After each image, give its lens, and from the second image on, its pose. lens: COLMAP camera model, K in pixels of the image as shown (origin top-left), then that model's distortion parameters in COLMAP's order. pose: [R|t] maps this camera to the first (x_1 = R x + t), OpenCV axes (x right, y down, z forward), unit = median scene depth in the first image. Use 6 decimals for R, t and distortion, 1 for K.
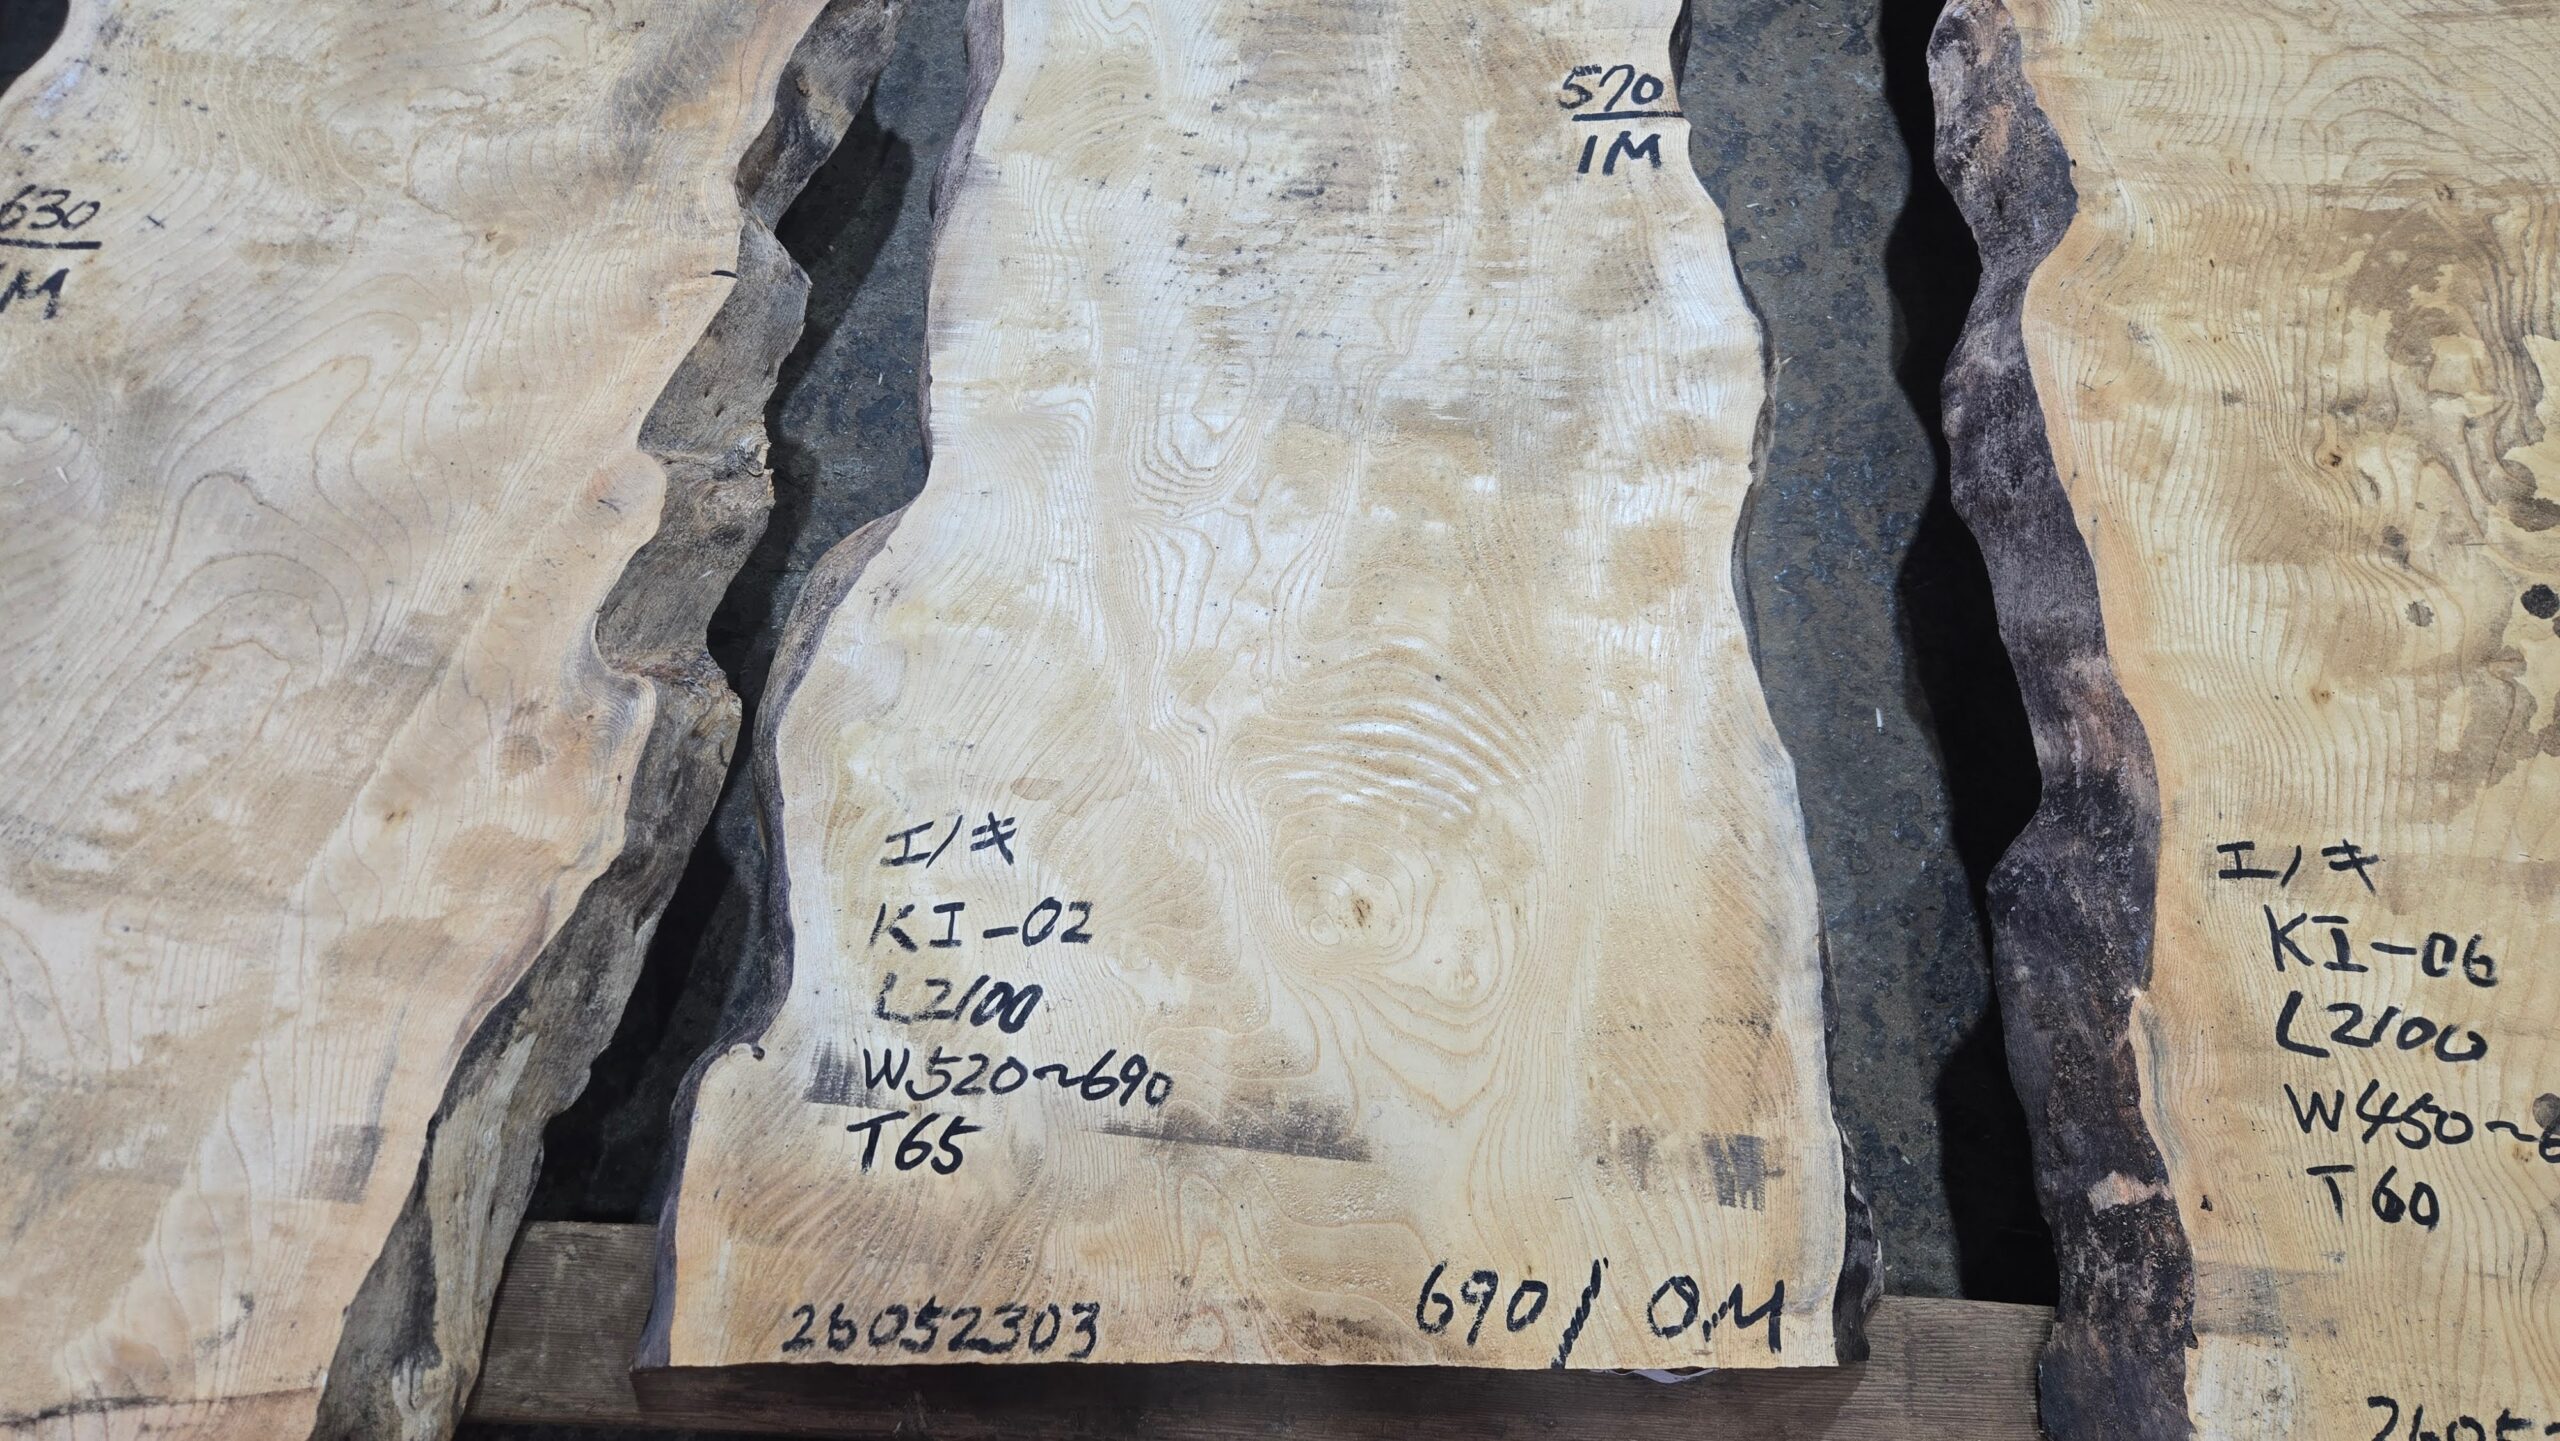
lens RADIAL K [[1702.6, 0, 1254.5], [0, 1702.6, 689.6], [0, 0, 1]] dist [0.078764, -0.063703]
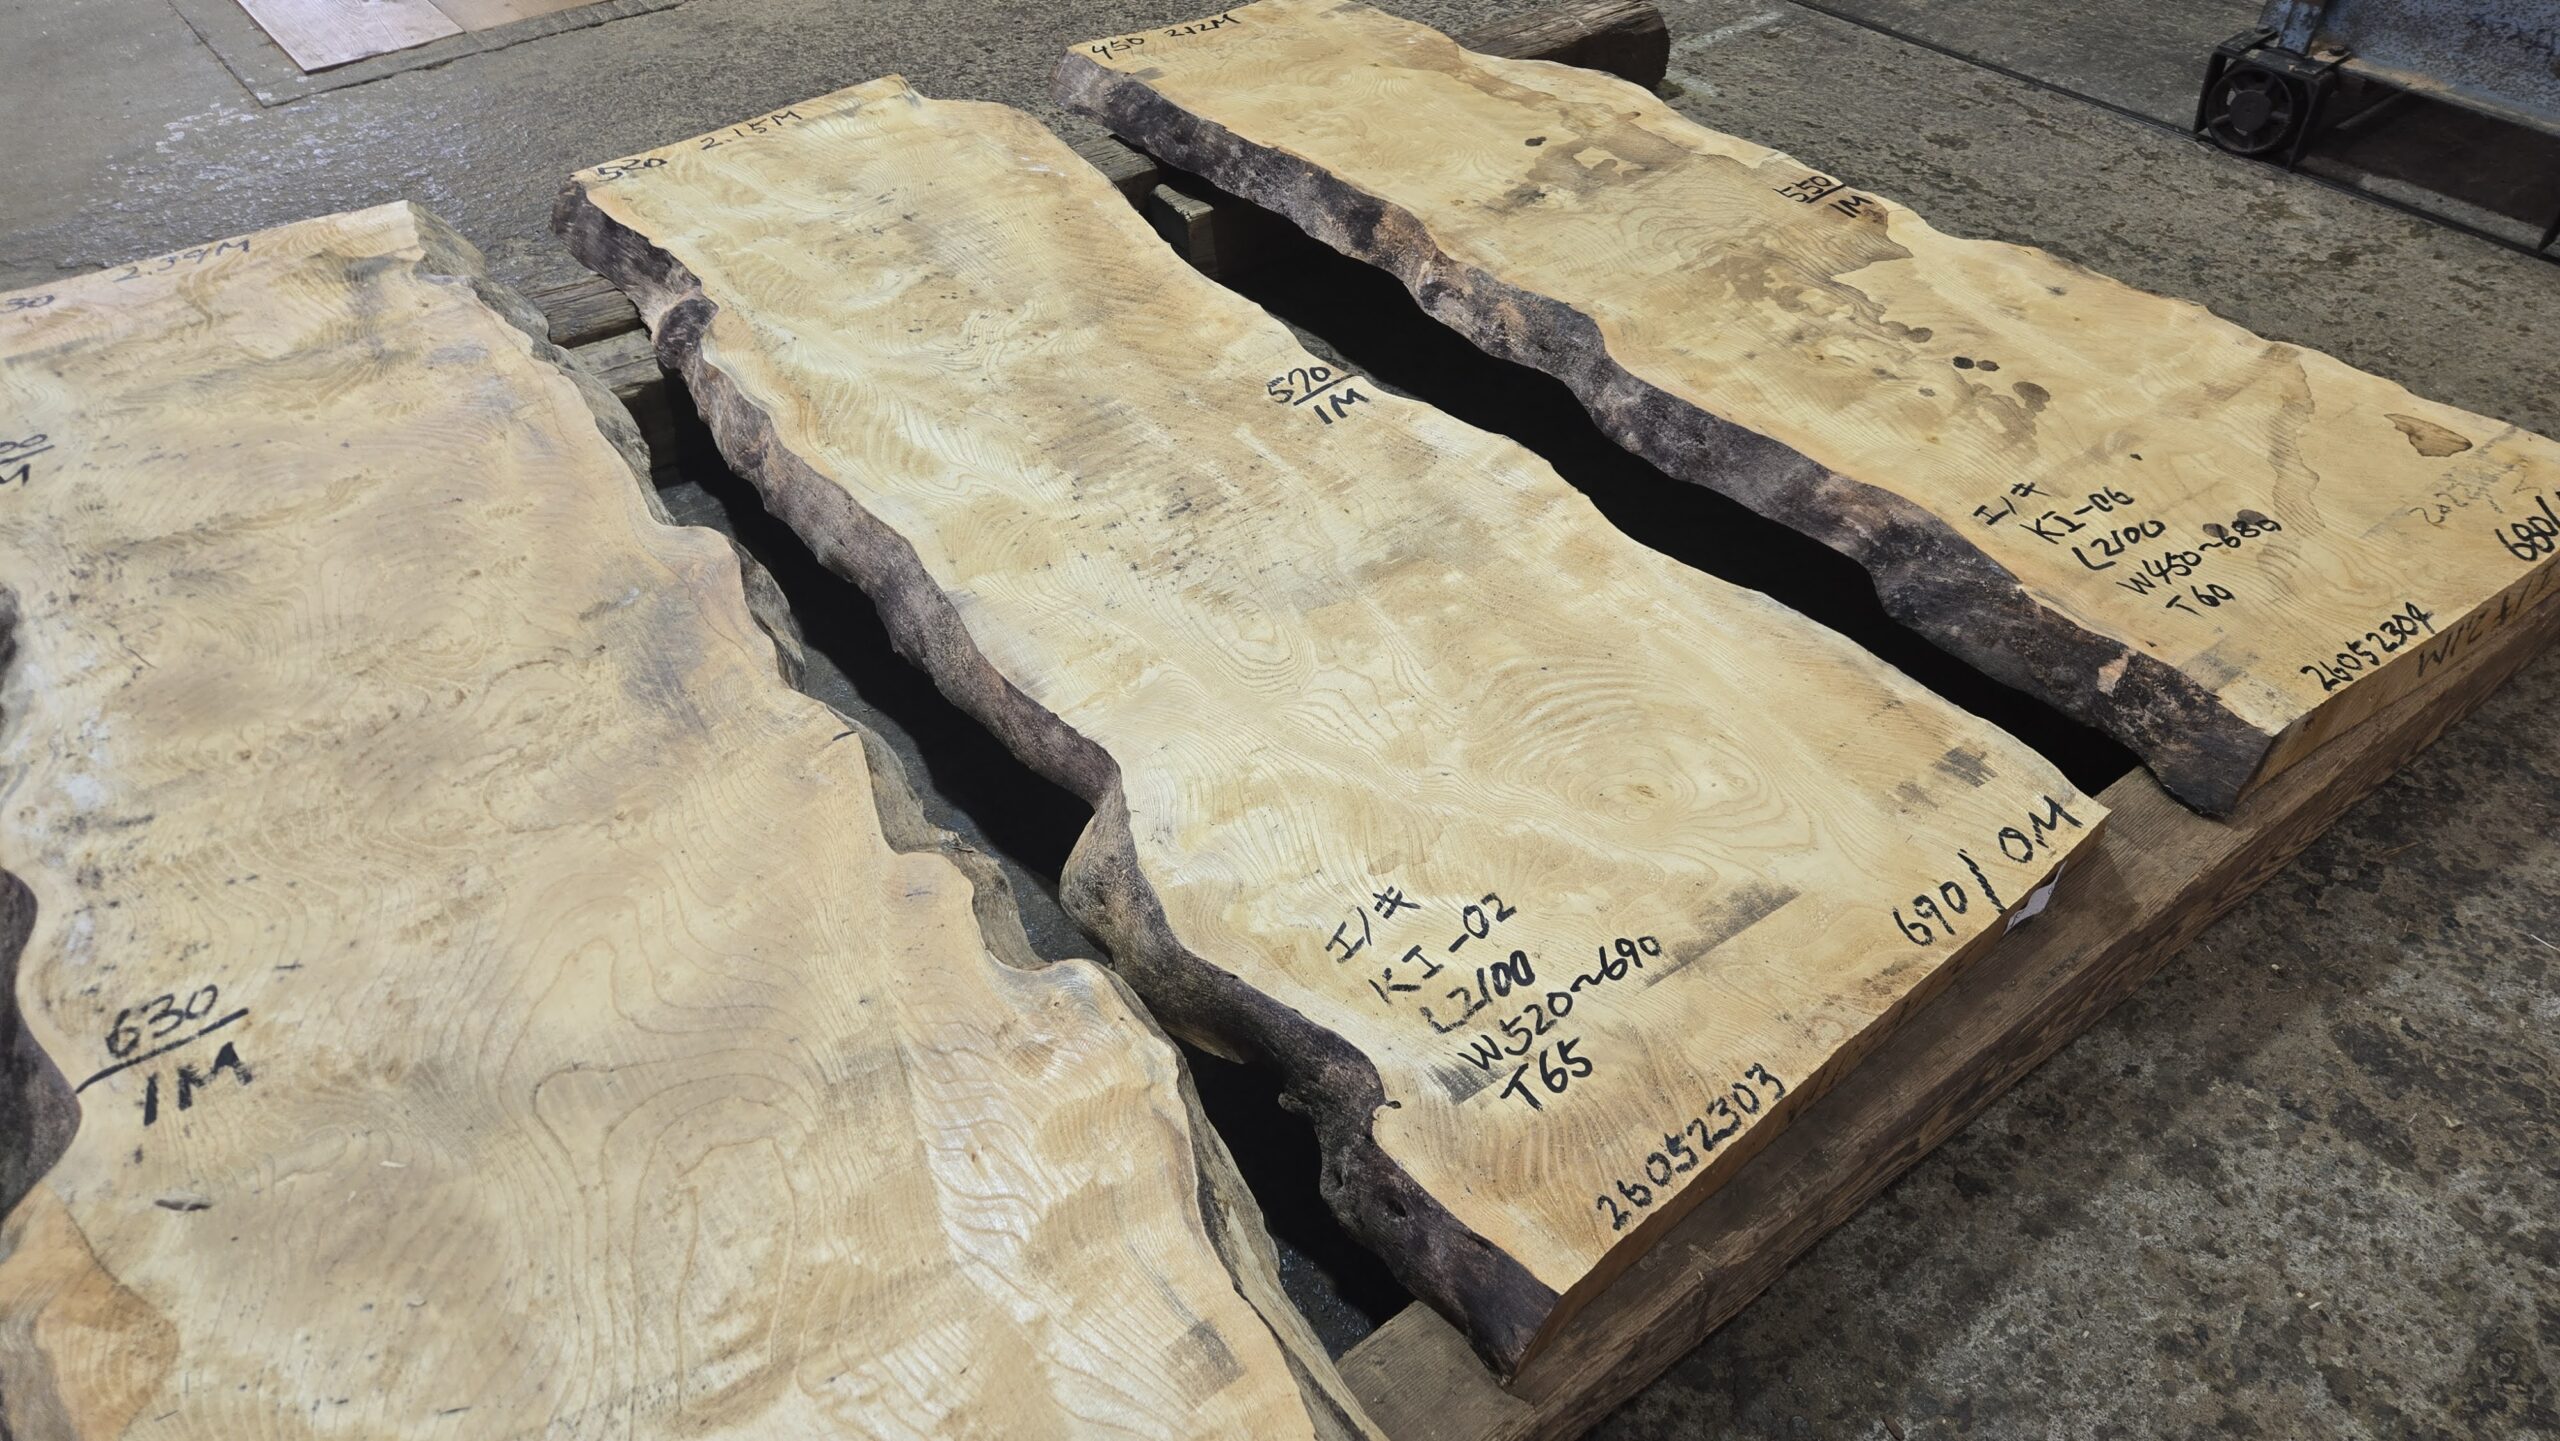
lens RADIAL K [[1702.6, 0, 1279.1], [0, 1702.6, 705.7], [0, 0, 1]] dist [0.078764, -0.063703]
pose [[0.759996, -0.432790, 0.484869, -0.653426], [0.588643, 0.774615, -0.231238, 0.185667], [-0.275510, 0.461155, 0.843464, -0.058129]]
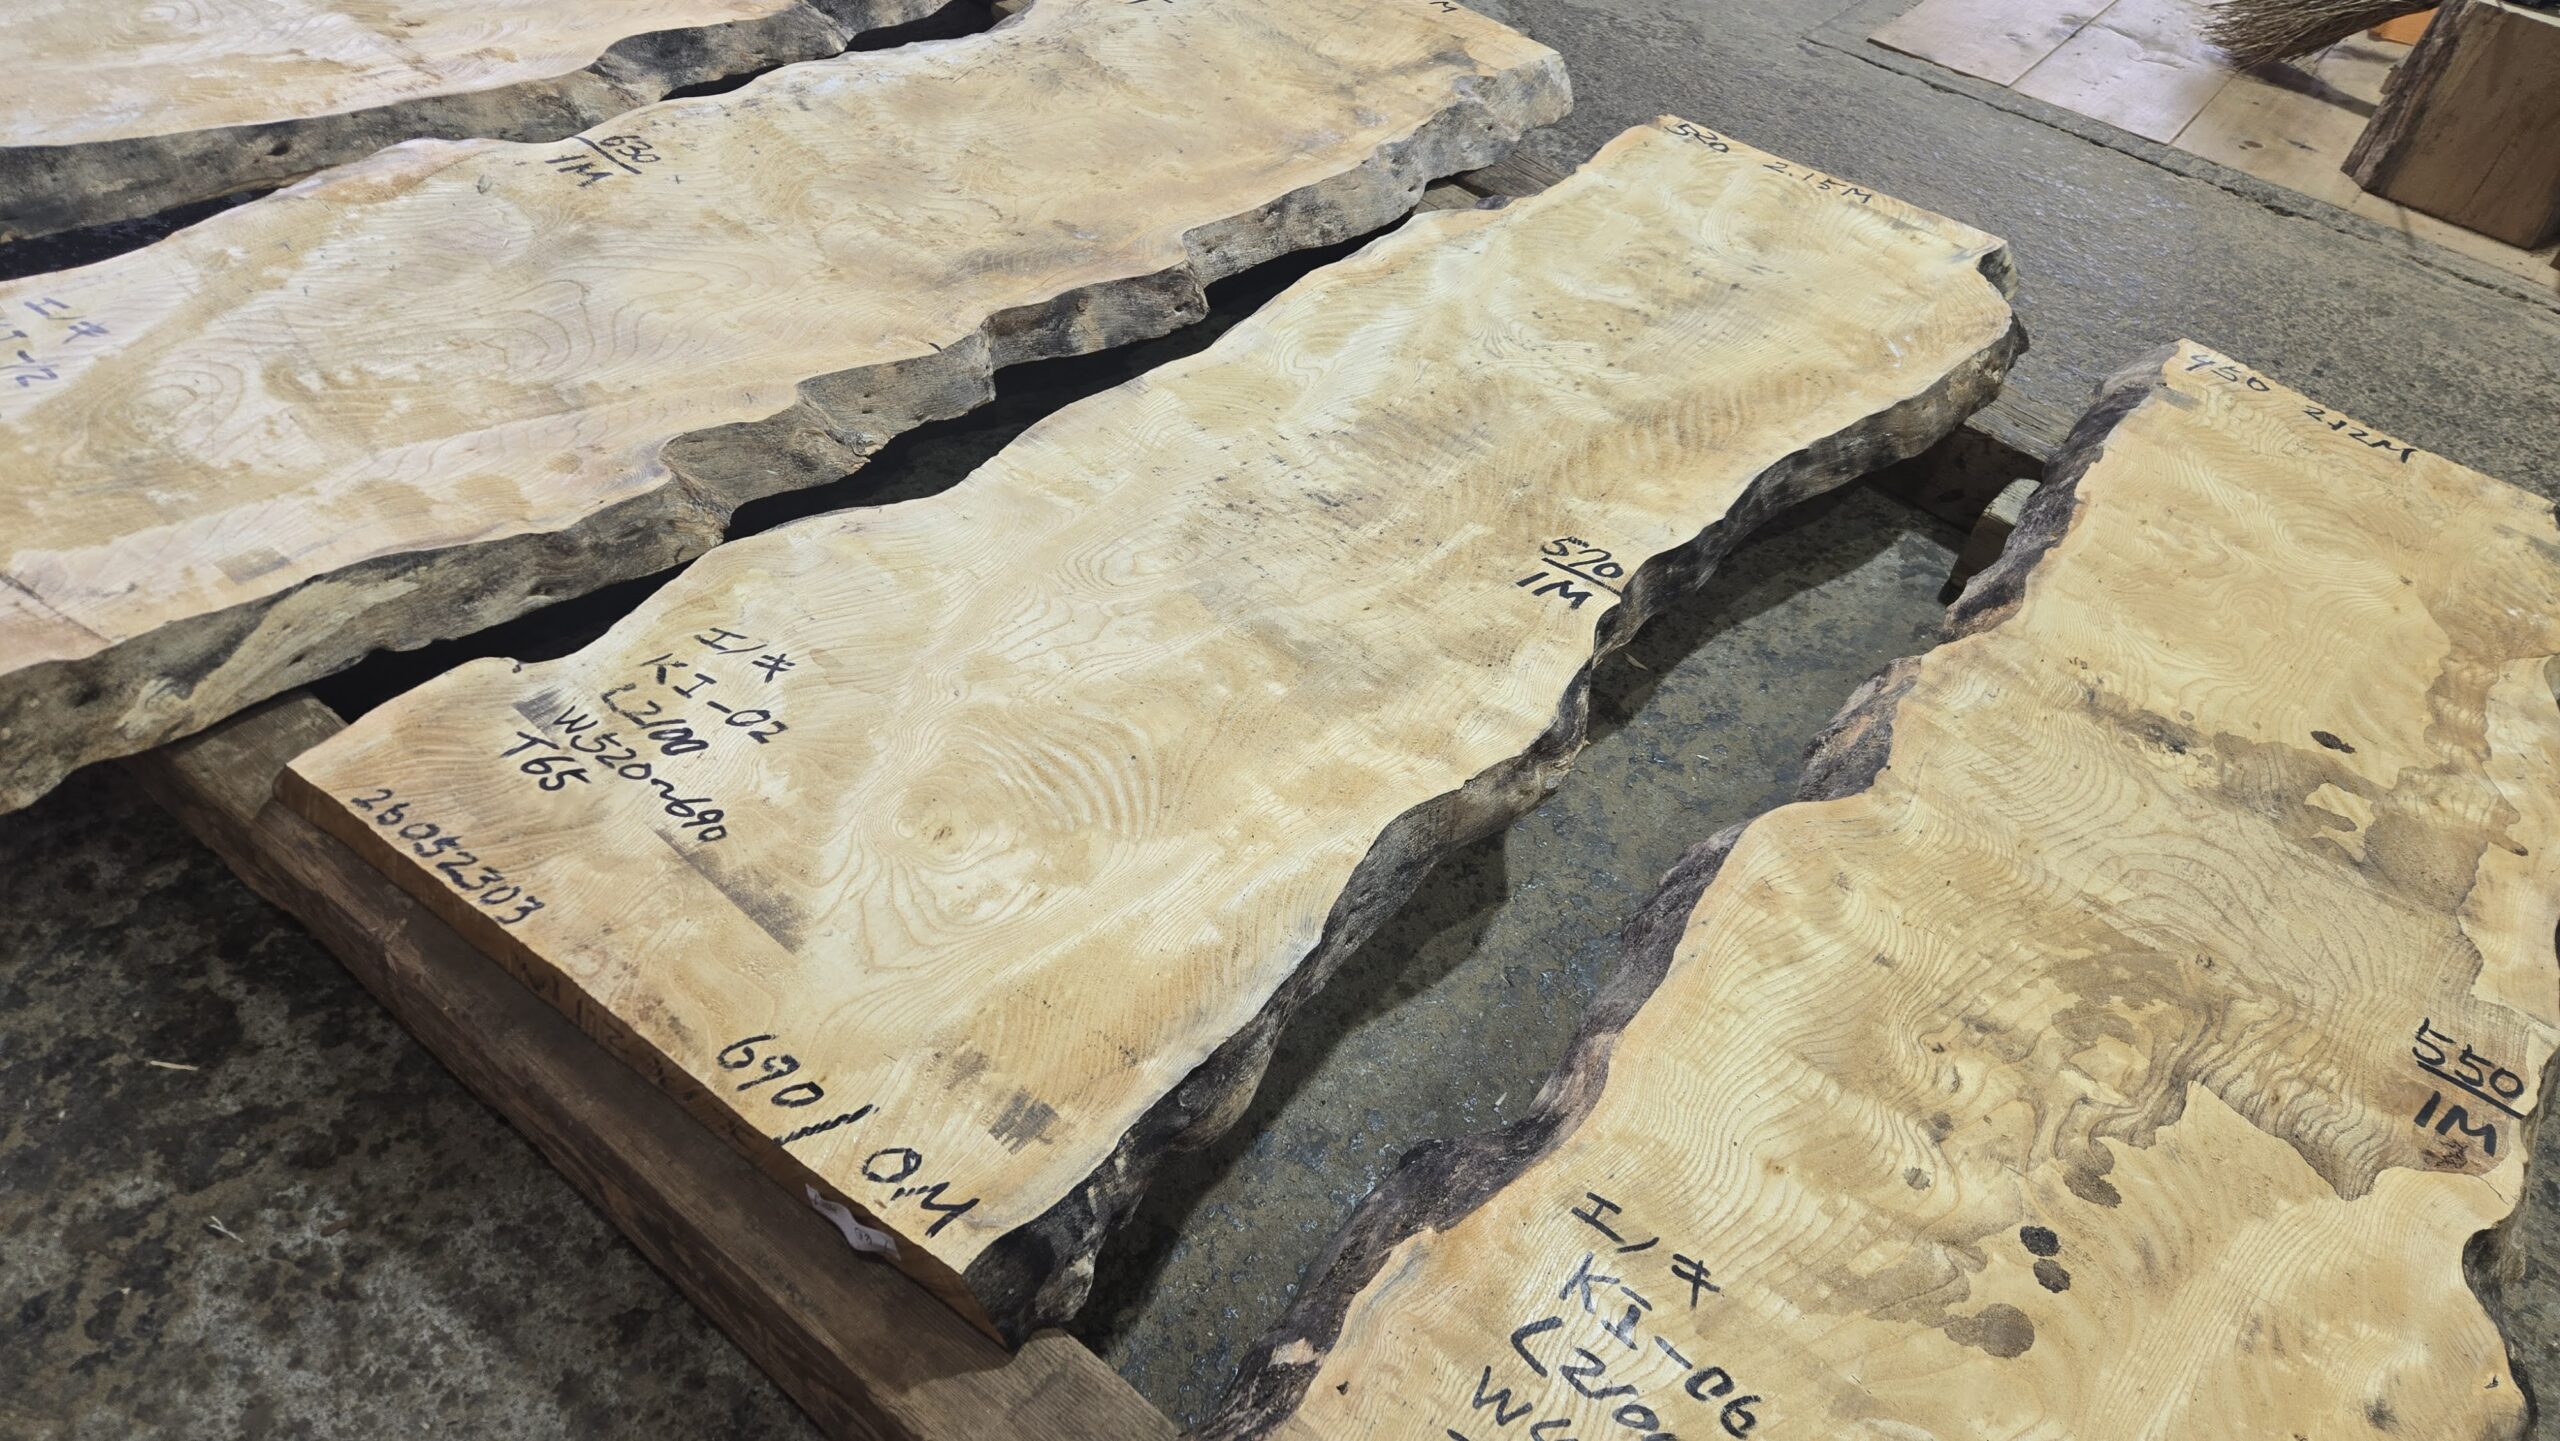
lens RADIAL K [[1702.6, 0, 1256.6], [0, 1702.6, 690.1], [0, 0, 1]] dist [0.078764, -0.063703]
pose [[0.815004, 0.473067, -0.334629, 0.513139], [-0.568432, 0.764817, -0.303215, 0.250267], [0.112489, 0.437335, 0.892235, -0.085900]]
